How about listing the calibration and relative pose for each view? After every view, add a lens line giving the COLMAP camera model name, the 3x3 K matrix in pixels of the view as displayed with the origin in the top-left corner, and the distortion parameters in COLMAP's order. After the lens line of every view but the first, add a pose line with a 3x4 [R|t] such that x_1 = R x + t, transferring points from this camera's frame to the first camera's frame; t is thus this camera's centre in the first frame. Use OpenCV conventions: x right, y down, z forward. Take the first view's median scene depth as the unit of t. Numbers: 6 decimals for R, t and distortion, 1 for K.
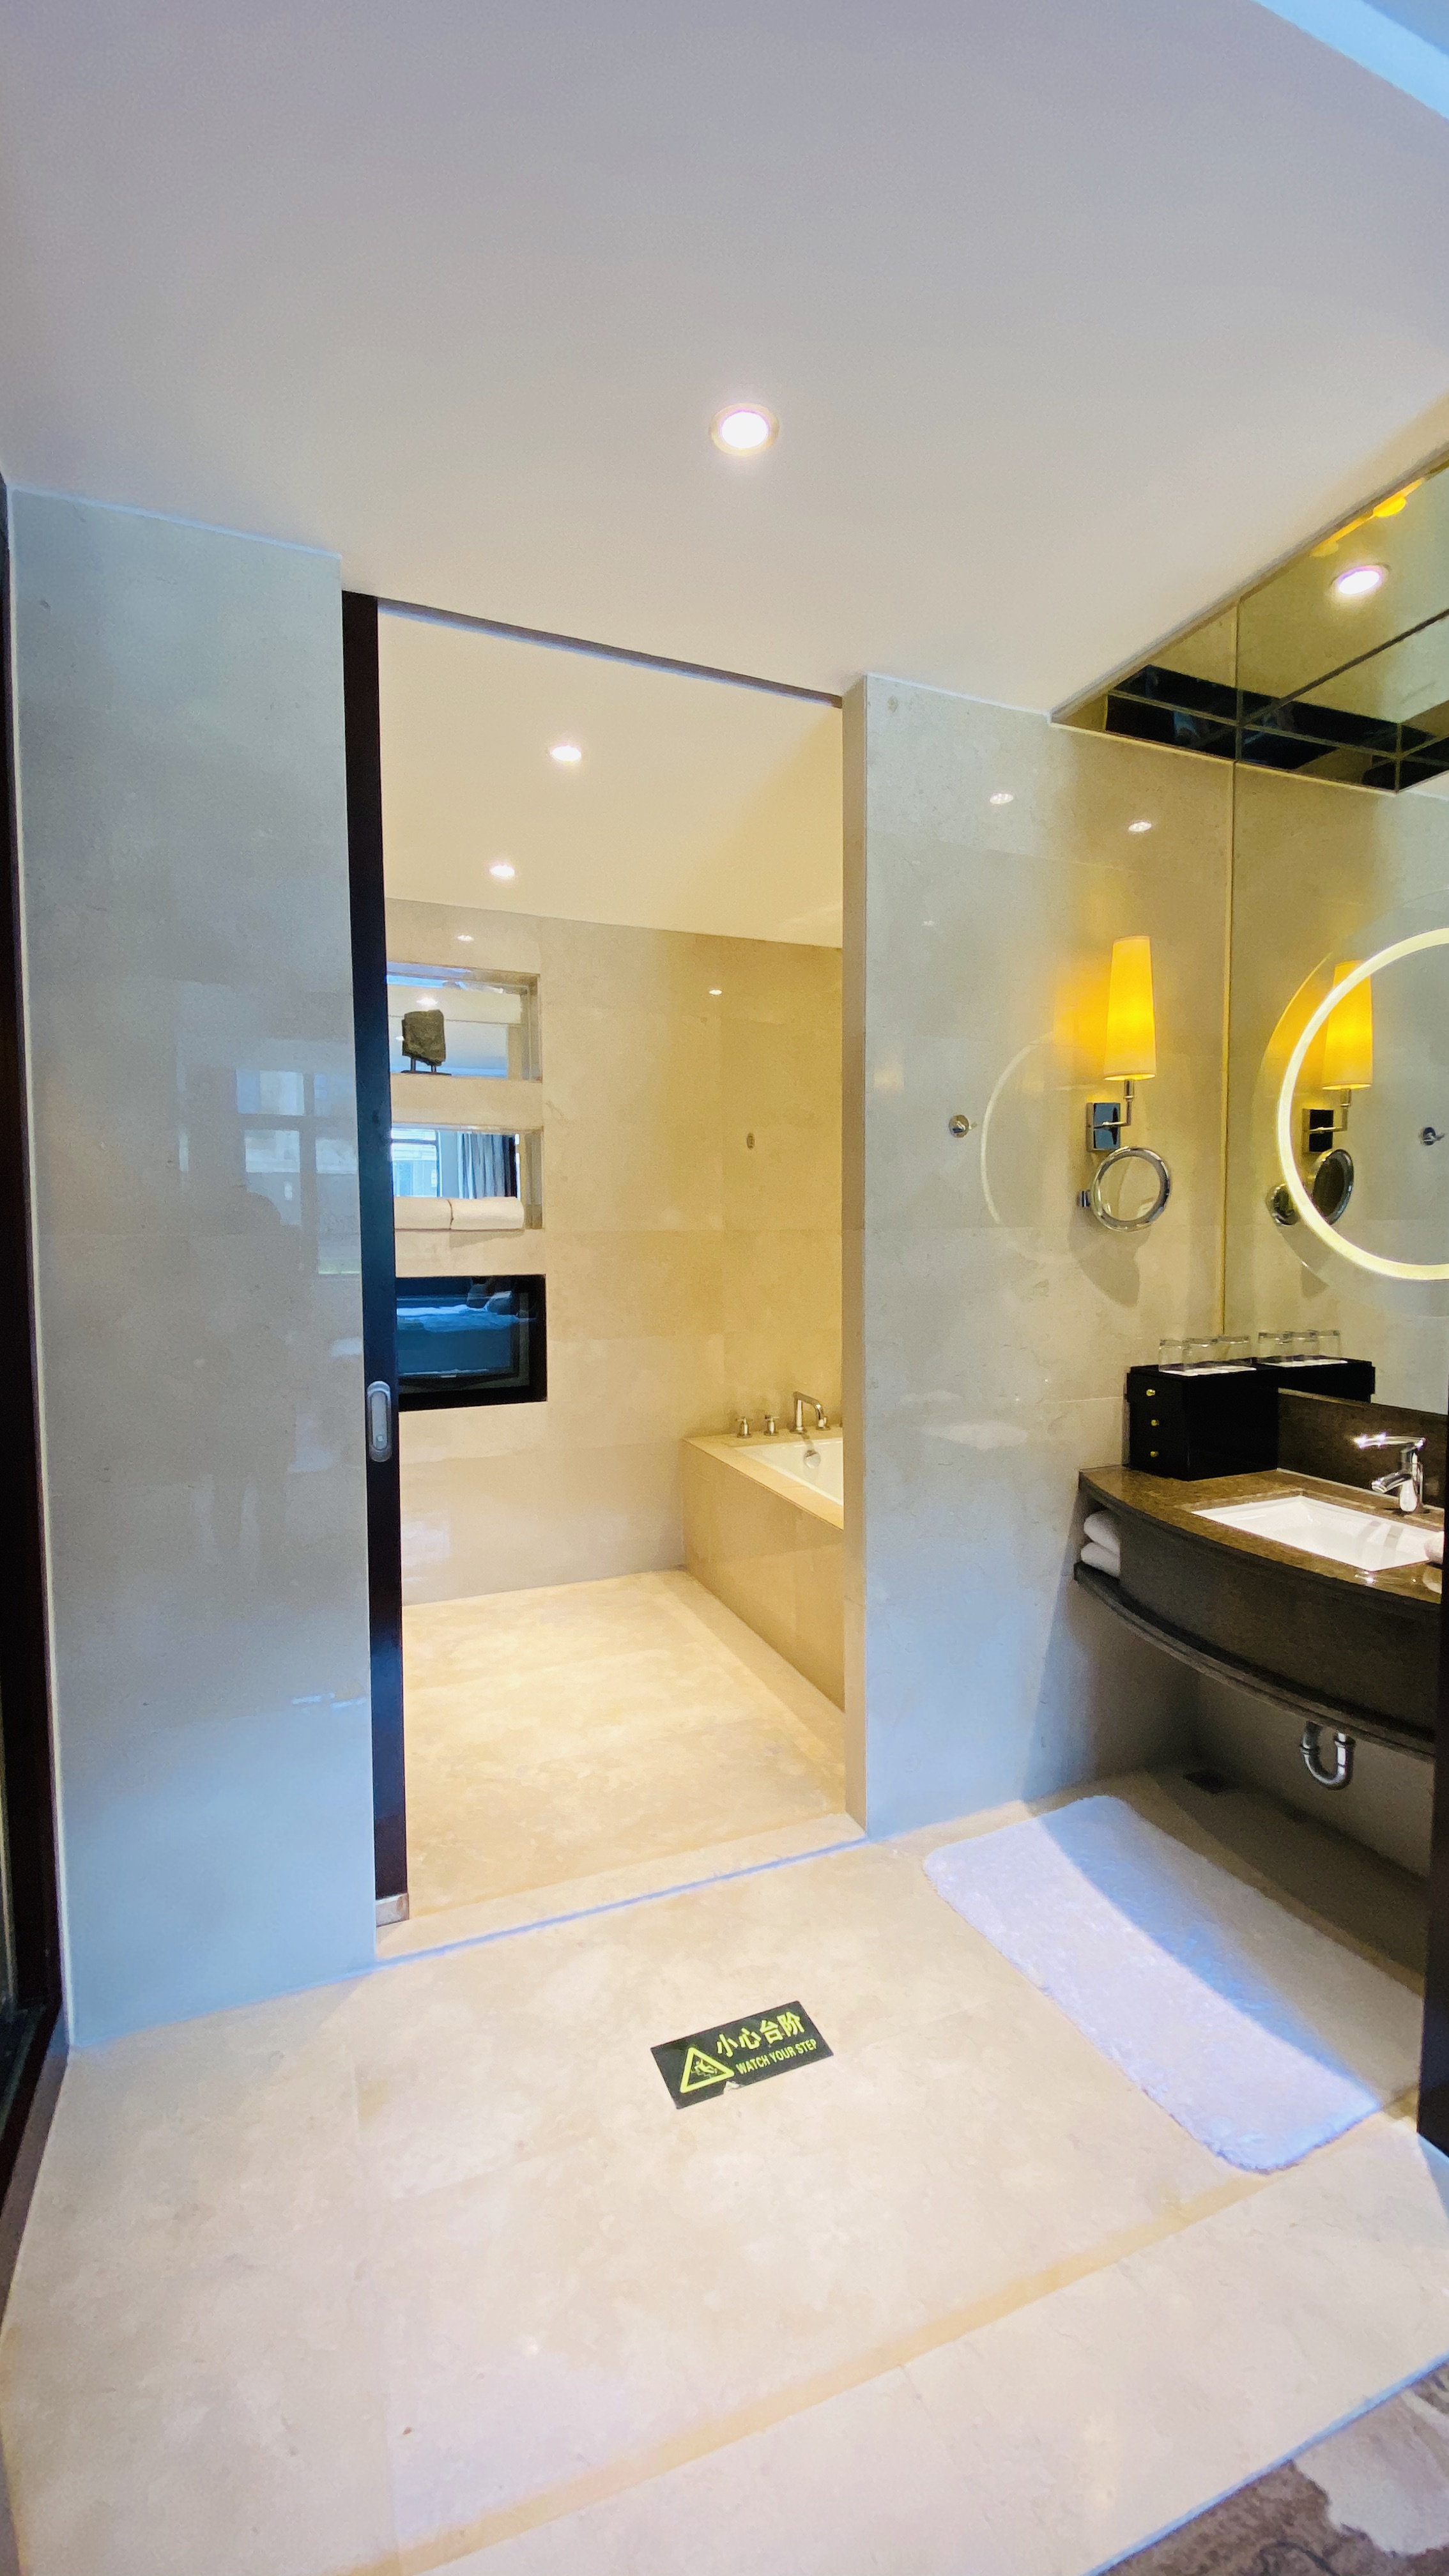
lens RADIAL K [[1046.6, 0, 718.6], [0, 1046.6, 1299.2], [0, 0, 1]] dist [-0.000789, -0.015587]
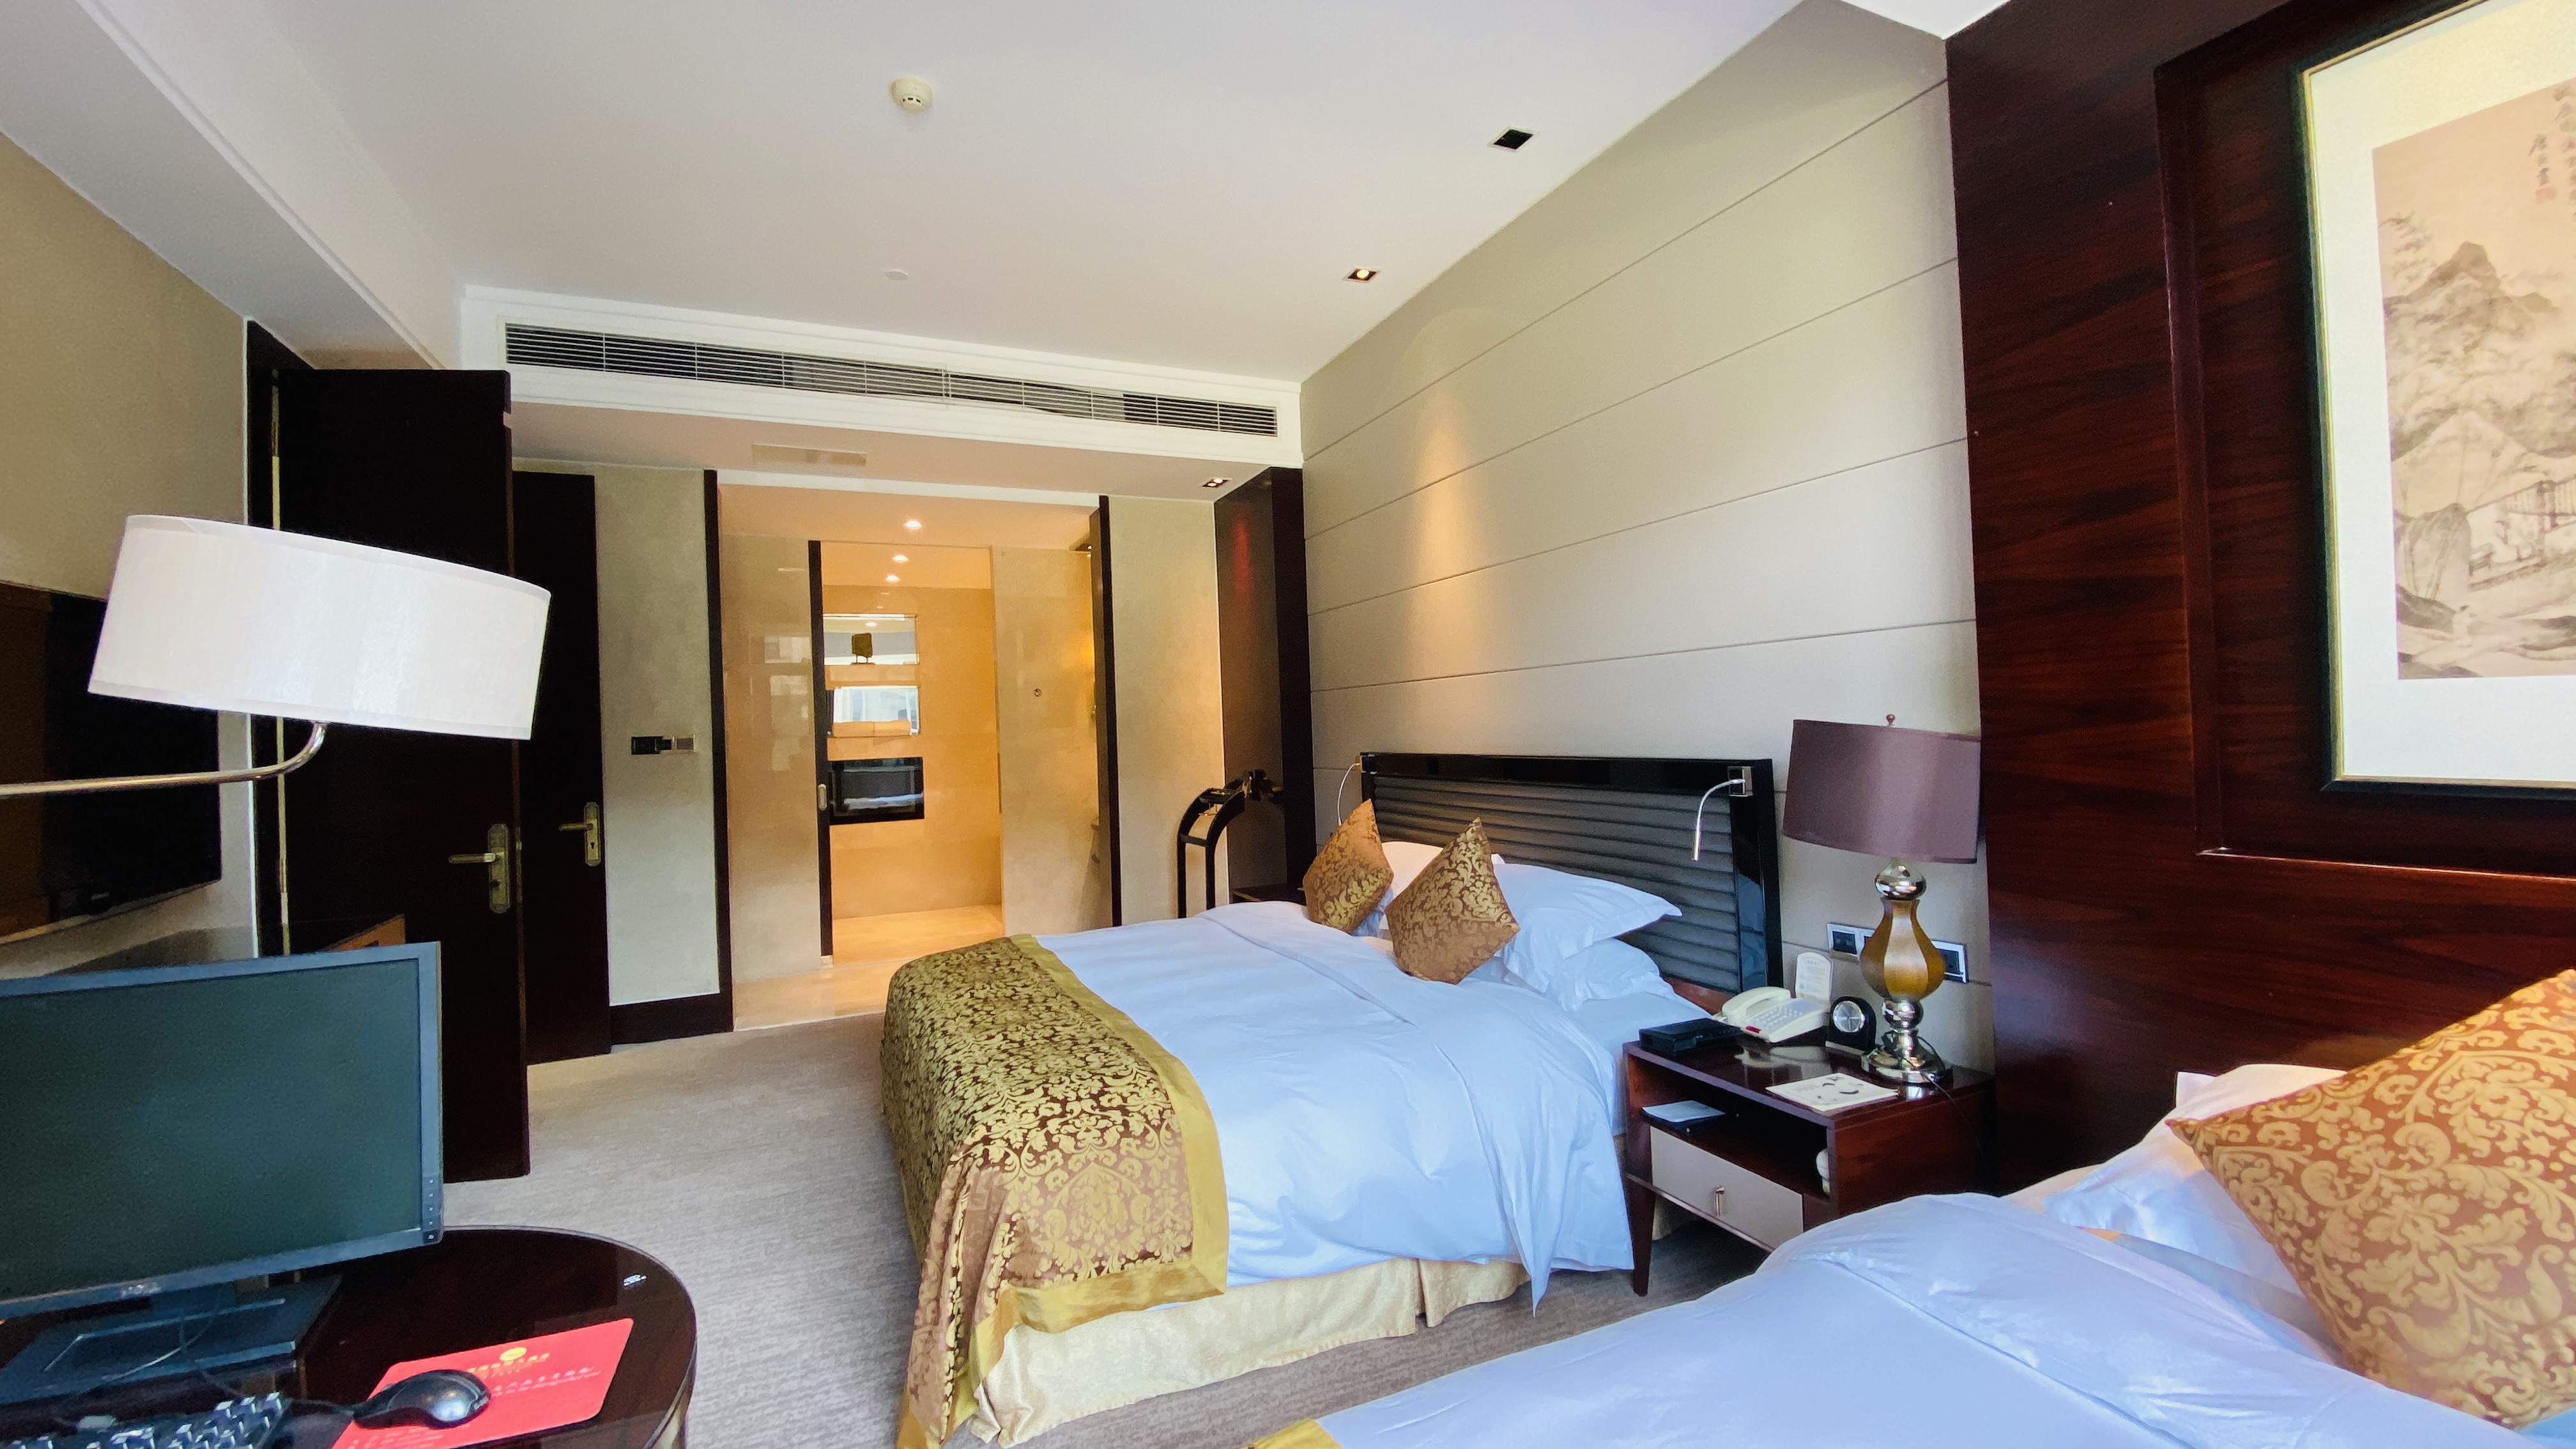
lens RADIAL K [[1046.6, 0, 1277.0], [0, 1046.6, 717.8], [0, 0, 1]] dist [-0.000789, -0.015587]
pose [[0.998859, -0.036081, 0.031289, 0.477147], [0.038541, 0.995891, -0.081953, 0.095609], [-0.028203, 0.083065, 0.996145, -1.096880]]
